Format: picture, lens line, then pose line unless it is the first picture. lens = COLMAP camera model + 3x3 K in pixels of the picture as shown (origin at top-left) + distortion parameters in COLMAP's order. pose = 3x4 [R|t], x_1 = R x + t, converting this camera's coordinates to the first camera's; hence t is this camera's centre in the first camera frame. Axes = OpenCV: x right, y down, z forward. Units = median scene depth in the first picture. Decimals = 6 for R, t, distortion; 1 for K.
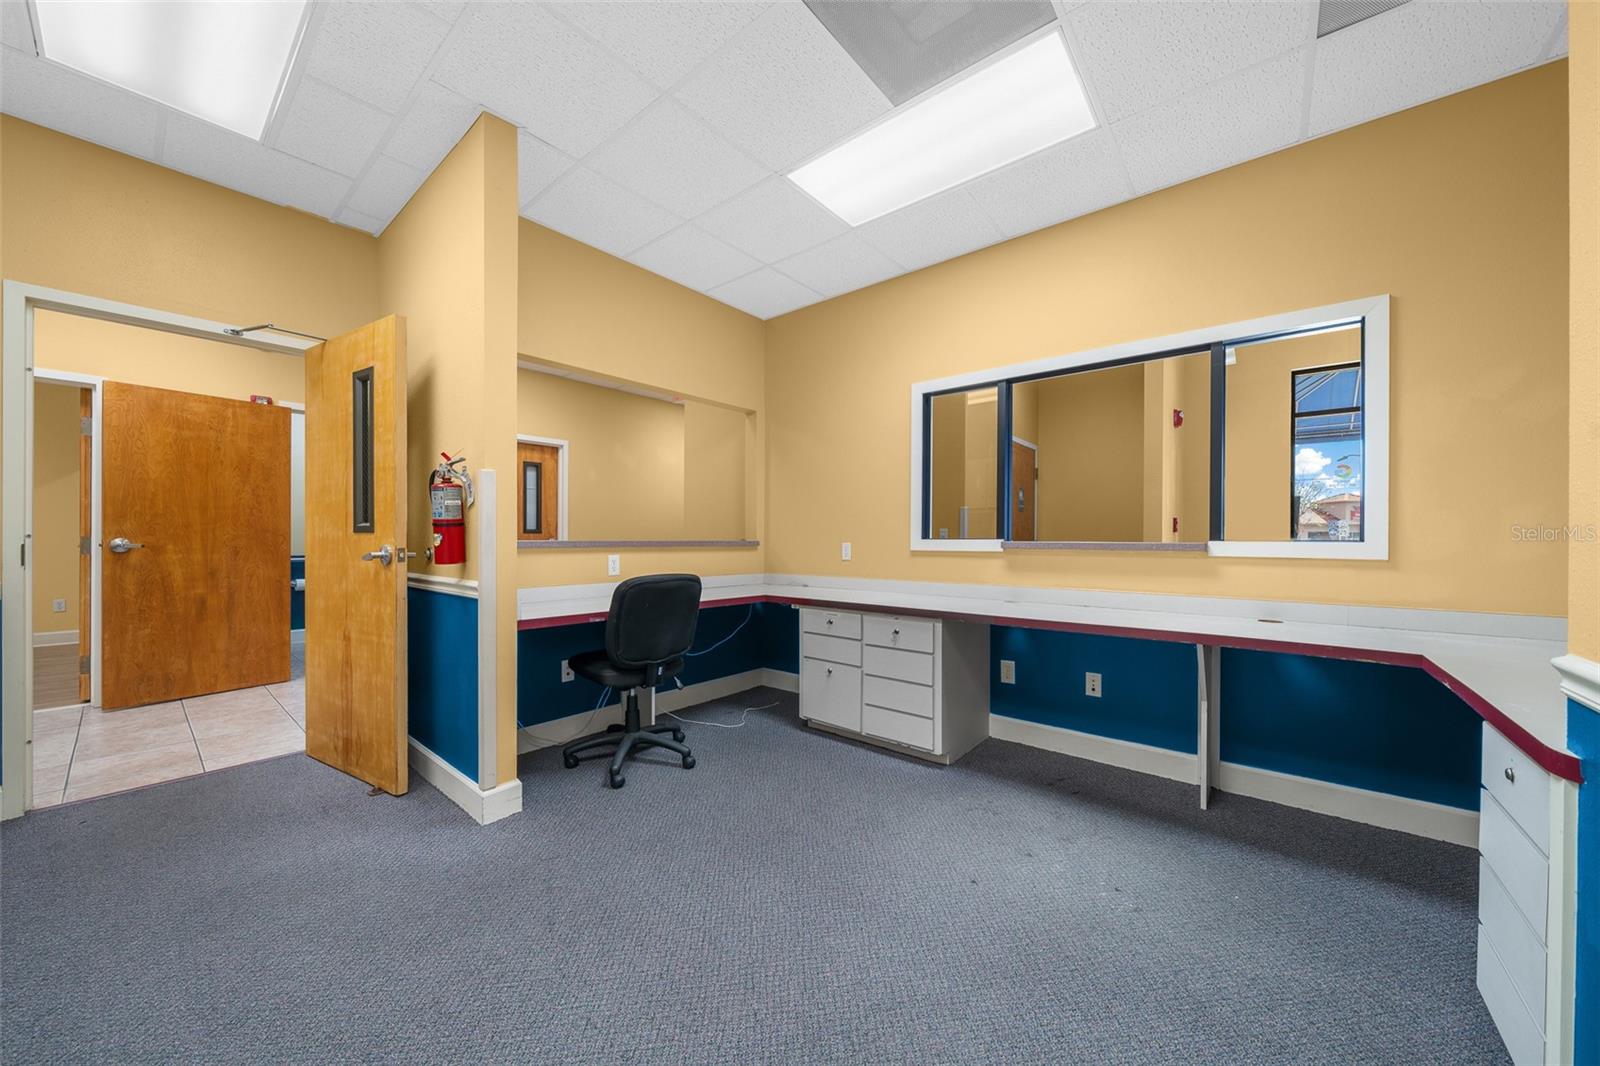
lens RADIAL K [[550.7, 0, 814.5], [0, 550.7, 540.6], [0, 0, 1]] dist [-0.002999, -0.000340]
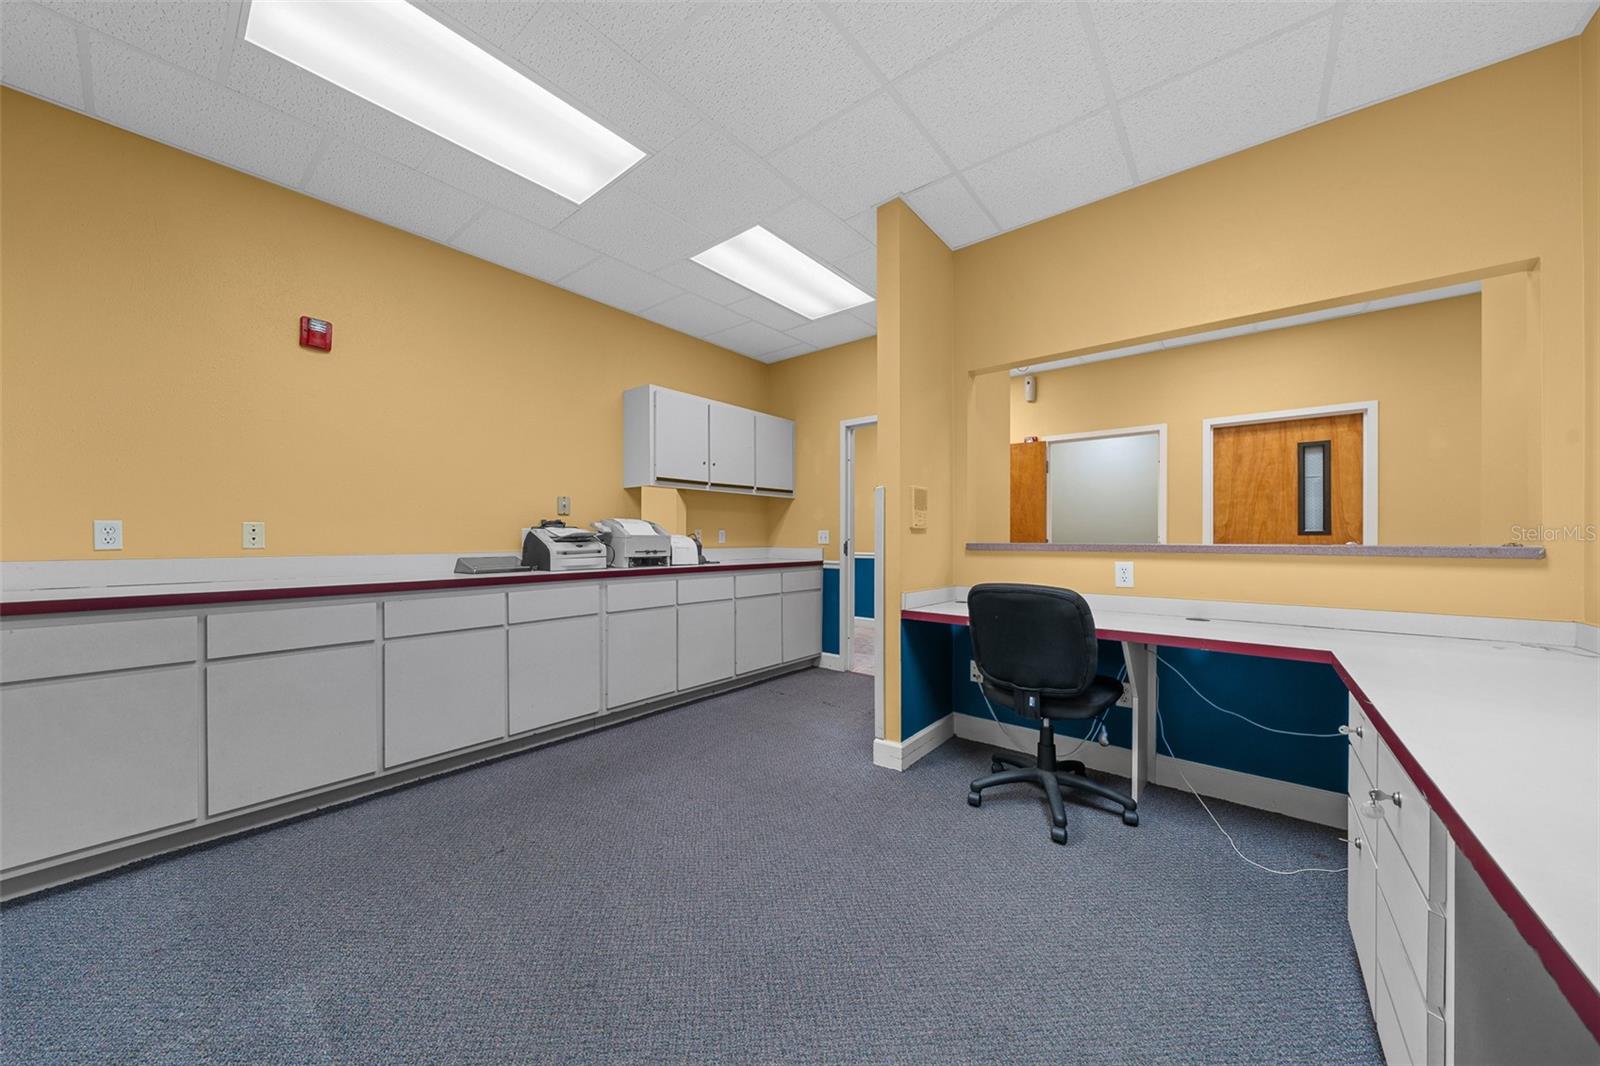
lens RADIAL K [[550.7, 0, 802.8], [0, 550.7, 539.2], [0, 0, 1]] dist [-0.002999, -0.000340]
pose [[0.001219, -0.002776, -0.999995, 0.262544], [-0.007003, 0.999972, -0.002784, -0.001007], [0.999975, 0.007006, 0.001200, 0.316894]]
